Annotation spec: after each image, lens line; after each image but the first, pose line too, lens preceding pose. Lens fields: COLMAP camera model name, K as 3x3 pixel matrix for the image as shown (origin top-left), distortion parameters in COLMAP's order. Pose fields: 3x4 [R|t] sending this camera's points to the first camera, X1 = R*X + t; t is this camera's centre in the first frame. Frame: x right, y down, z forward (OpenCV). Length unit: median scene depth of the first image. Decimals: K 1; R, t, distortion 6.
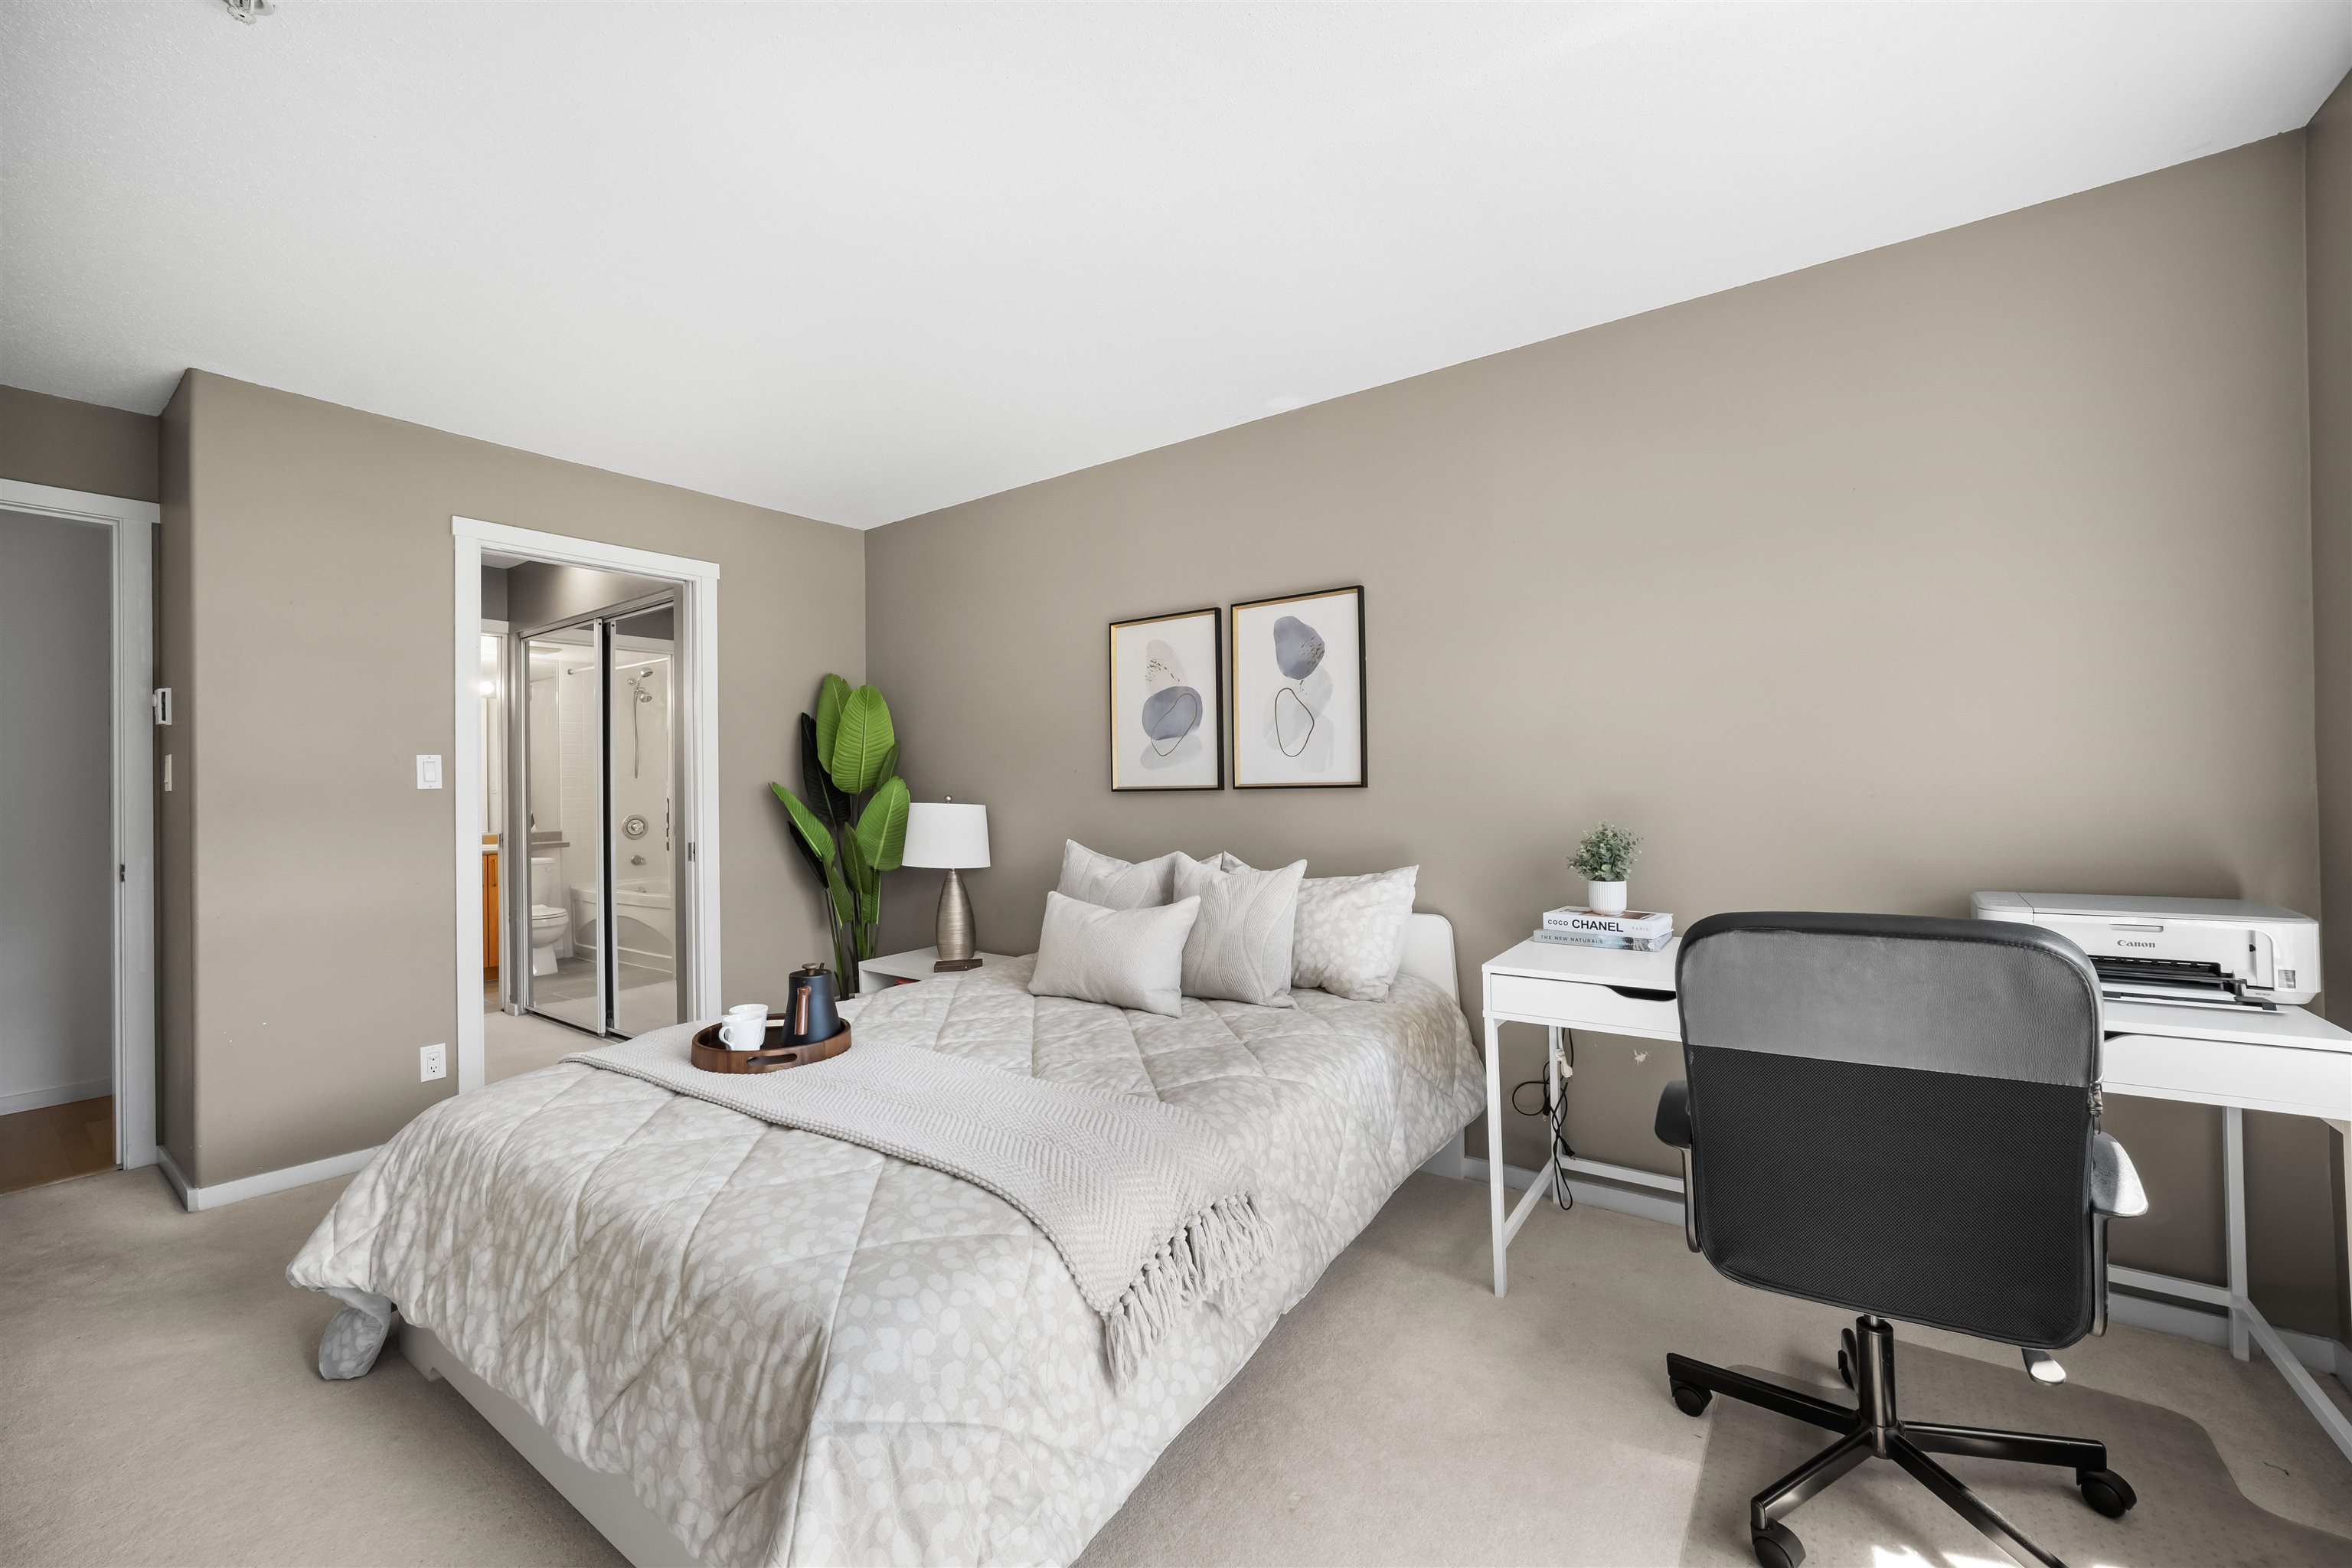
lens RADIAL K [[942.8, 0, 1173.0], [0, 942.8, 778.2], [0, 0, 1]] dist [-0.025359, 0.005694]
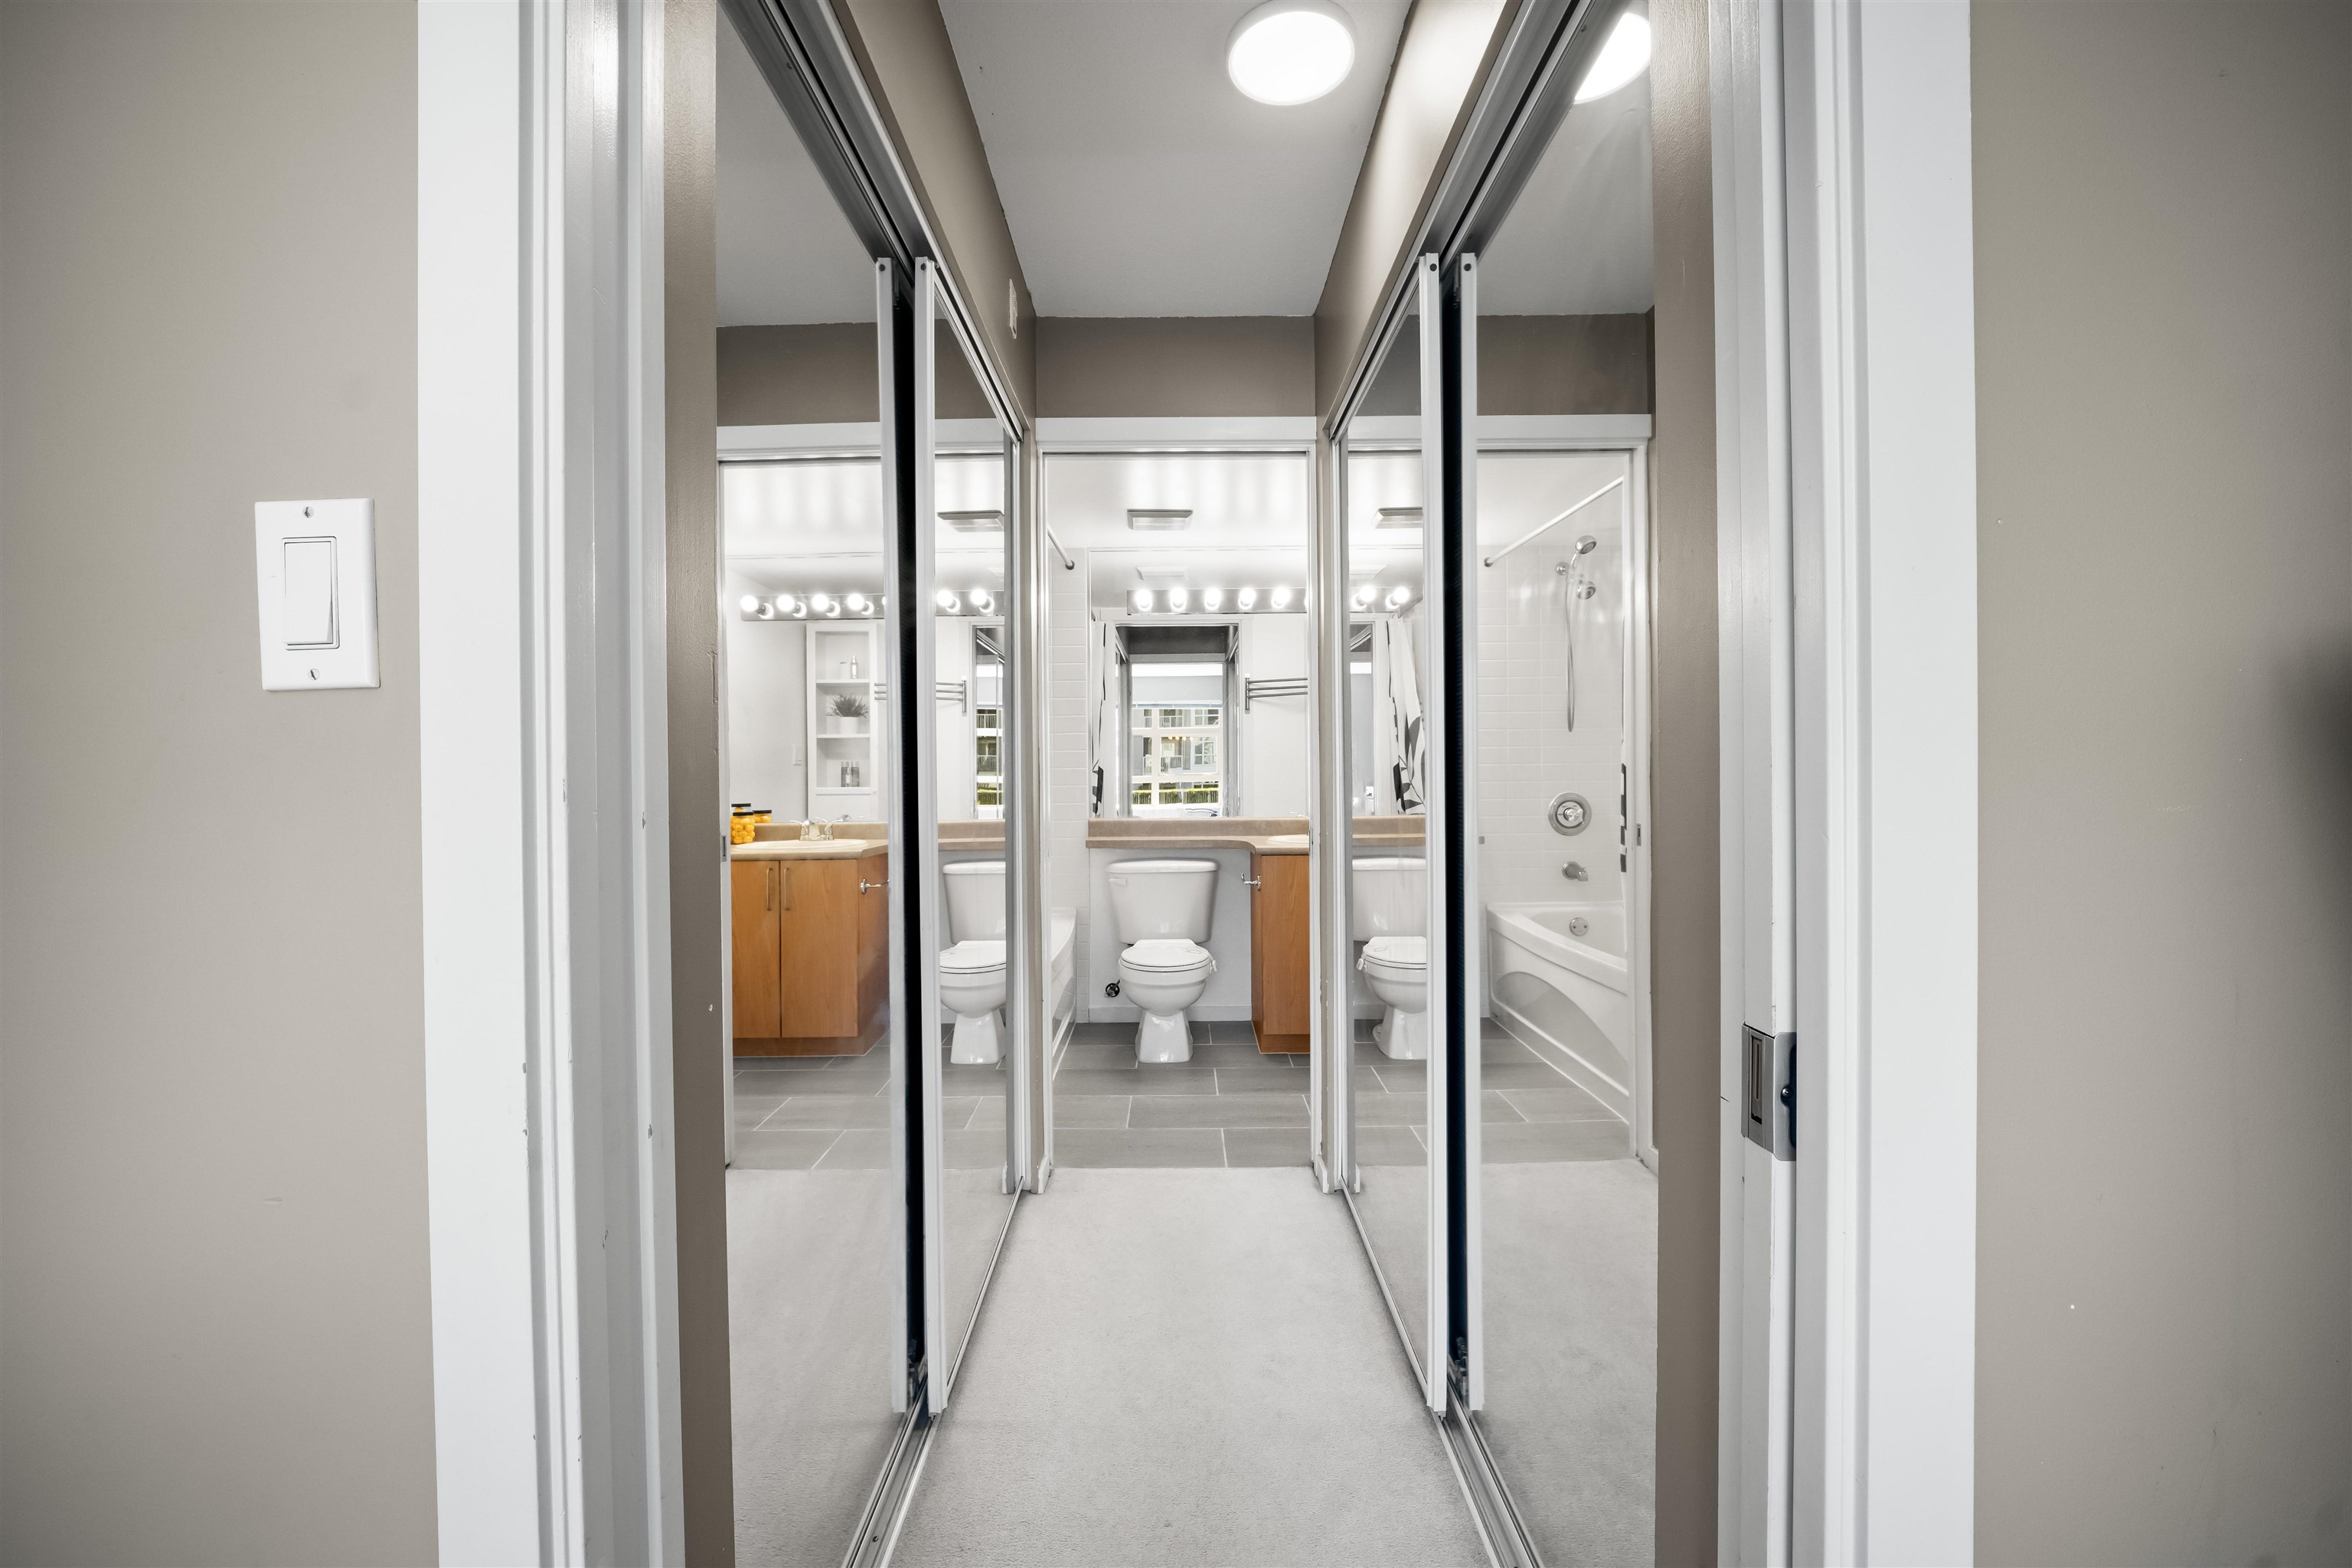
lens RADIAL K [[942.8, 0, 1173.0], [0, 942.8, 778.2], [0, 0, 1]] dist [-0.025359, 0.005694]
pose [[0.587167, 0.014490, -0.809336, -0.380599], [0.010705, 0.999613, 0.025662, 0.018083], [0.809395, -0.023732, 0.586785, 0.705797]]
